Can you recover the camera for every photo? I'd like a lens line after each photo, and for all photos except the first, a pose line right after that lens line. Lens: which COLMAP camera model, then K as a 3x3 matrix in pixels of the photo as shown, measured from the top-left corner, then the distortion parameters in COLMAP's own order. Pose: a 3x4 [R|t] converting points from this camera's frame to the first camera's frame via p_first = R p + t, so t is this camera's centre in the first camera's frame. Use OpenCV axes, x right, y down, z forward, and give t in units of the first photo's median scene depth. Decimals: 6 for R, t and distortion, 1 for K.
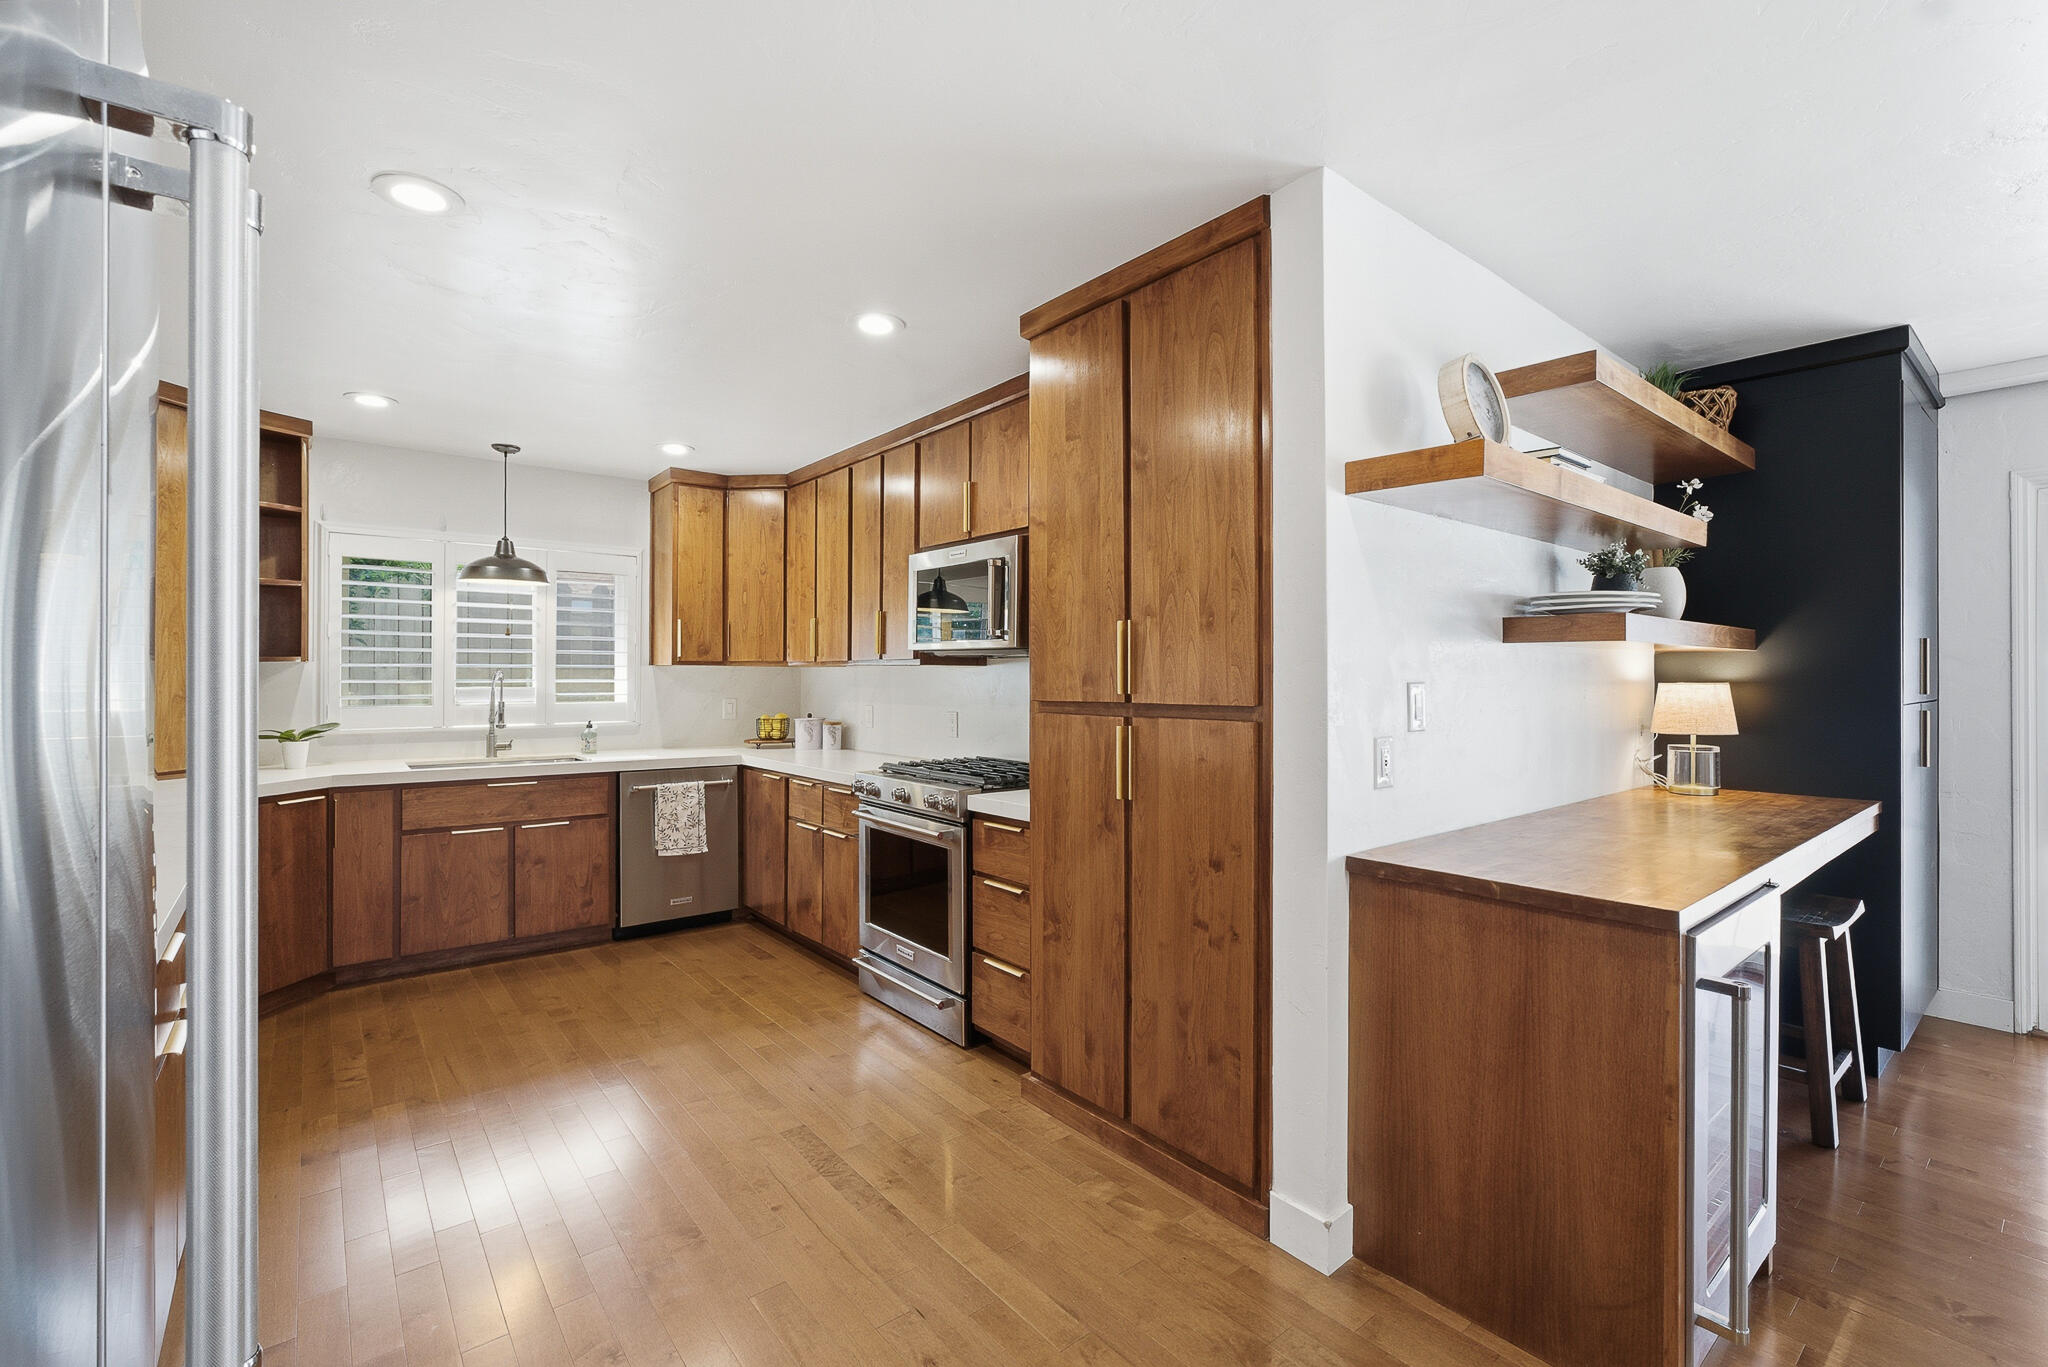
lens RADIAL K [[889.8, 0, 1032.5], [0, 889.8, 678.1], [0, 0, 1]] dist [-0.011400, 0.001787]
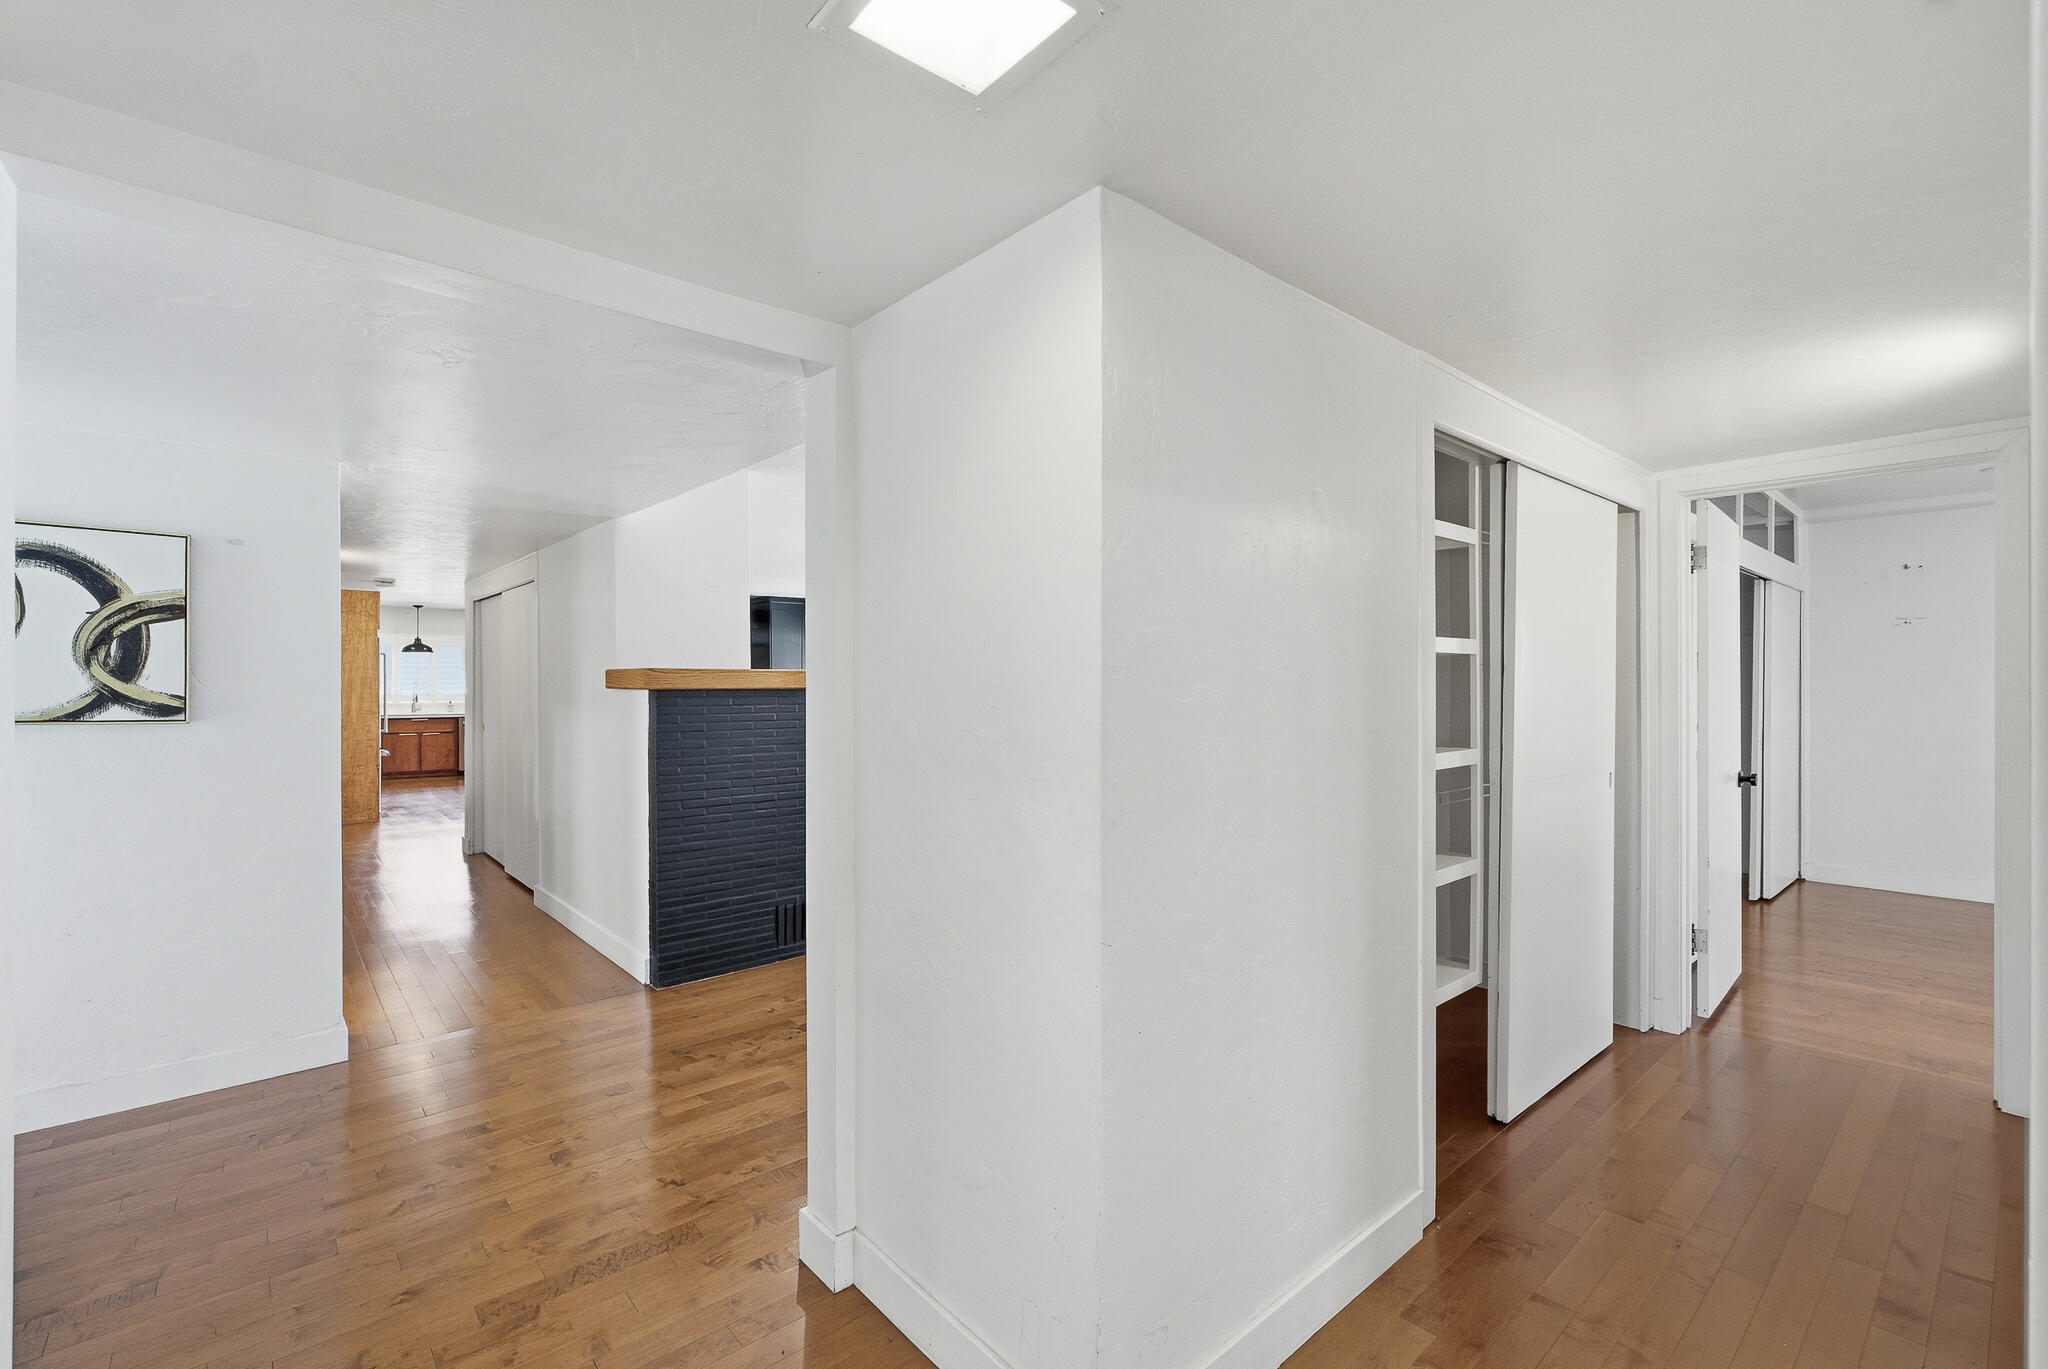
lens RADIAL K [[862.0, 0, 1020.6], [0, 862.0, 685.5], [0, 0, 1]] dist [-0.012008, 0.001501]
pose [[0.998287, 0.002779, 0.058434, 1.283319], [-0.003003, 0.999988, 0.003742, -0.016978], [-0.058423, -0.003911, 0.998284, -2.031762]]
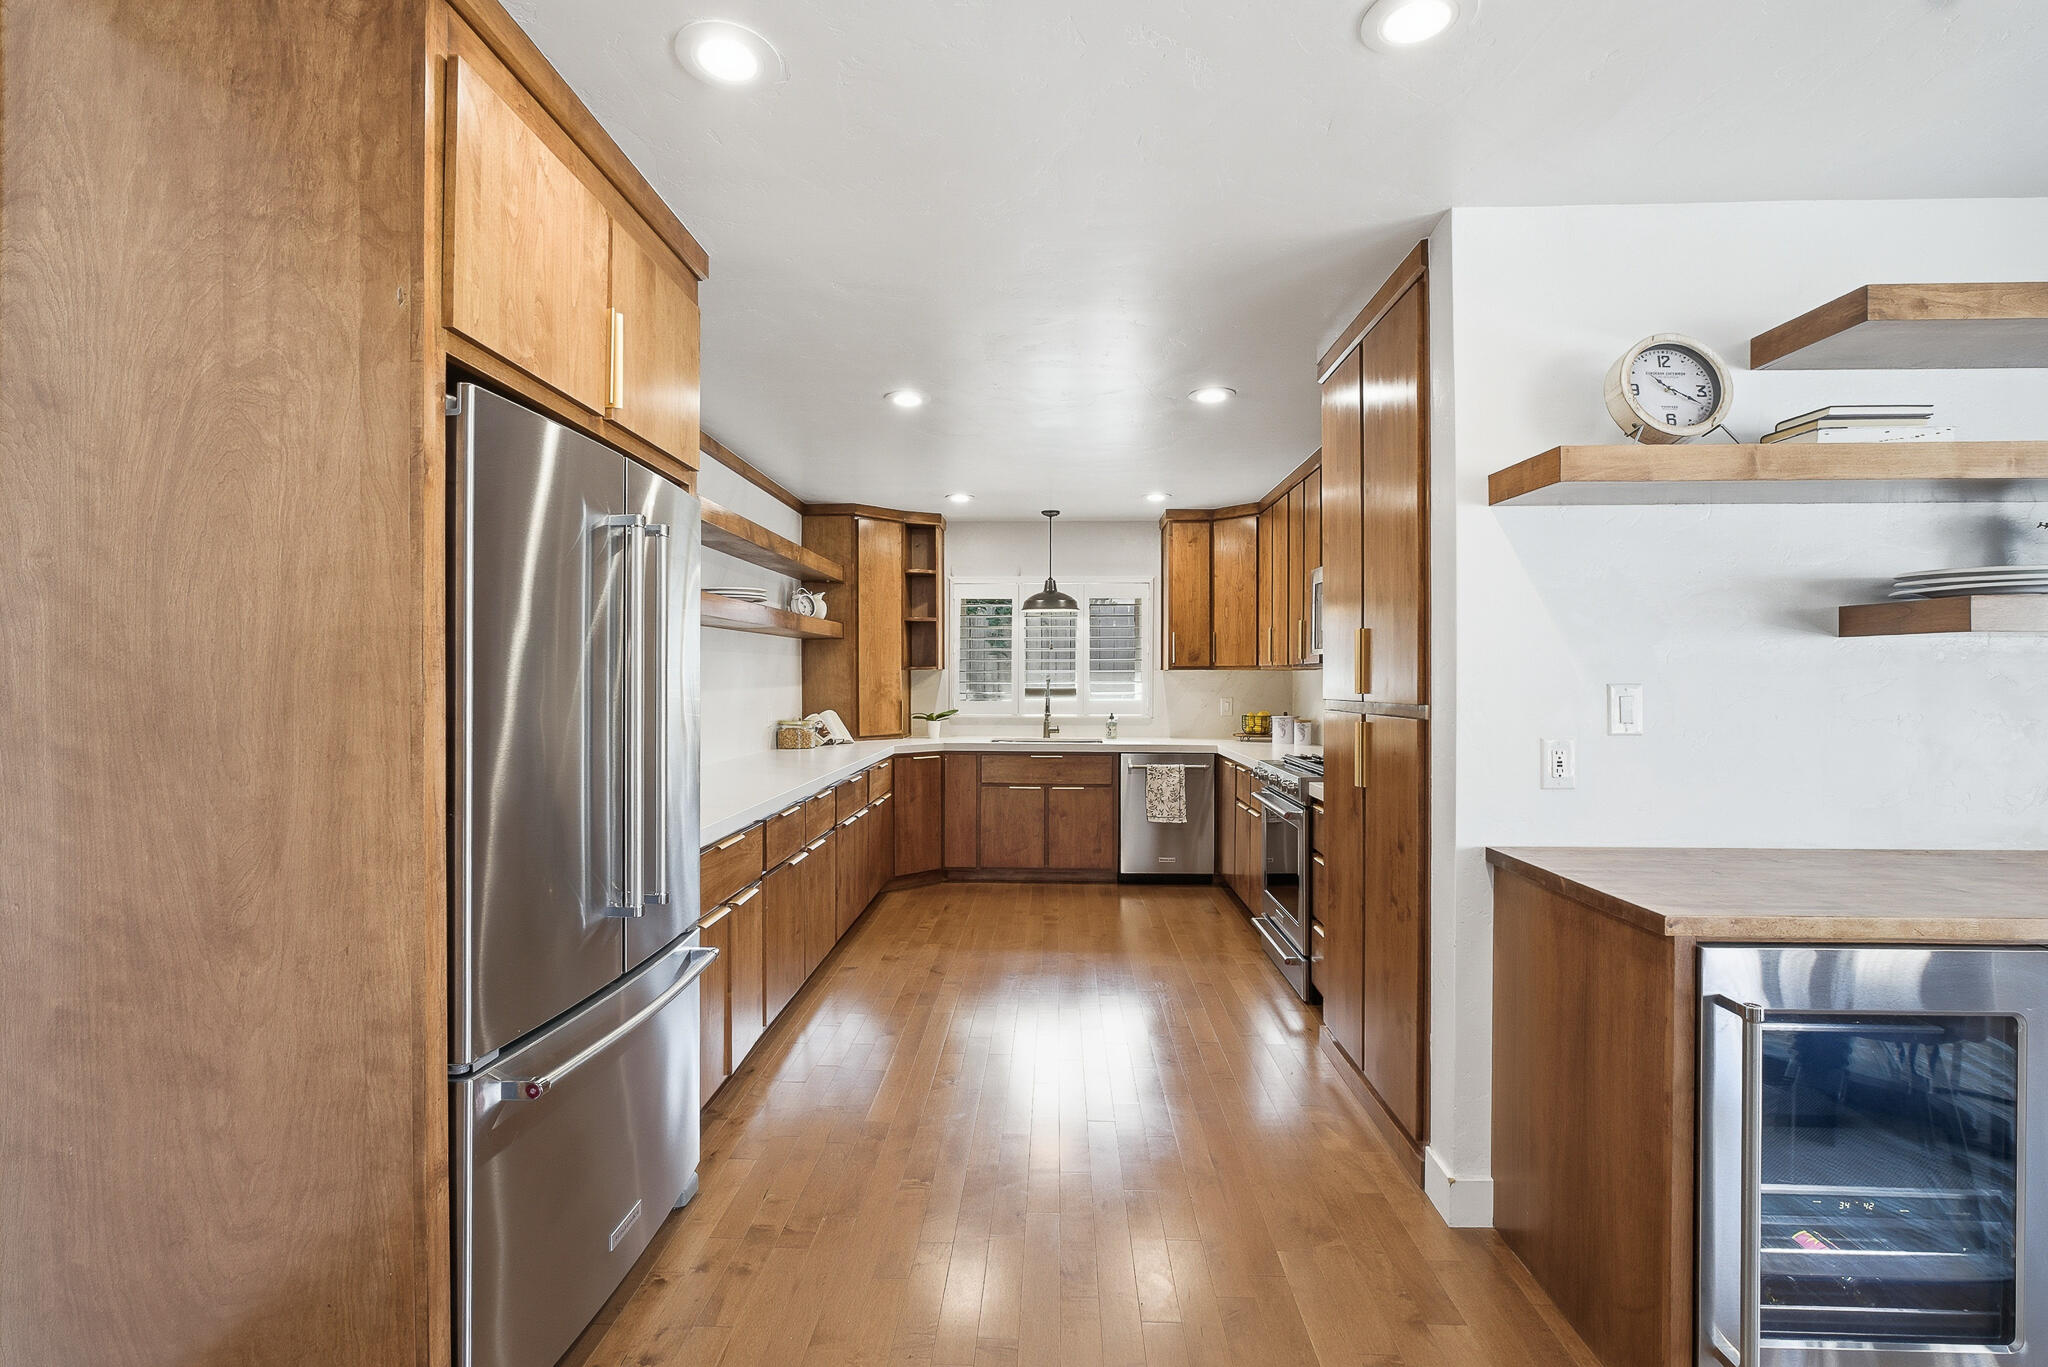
lens RADIAL K [[889.8, 0, 1018.7], [0, 889.8, 684.8], [0, 0, 1]] dist [-0.011400, 0.001787]
pose [[0.752521, 0.002832, -0.658562, 0.290749], [0.000511, 0.999988, 0.004884, 0.000226], [0.658568, -0.004012, 0.752511, -0.075388]]
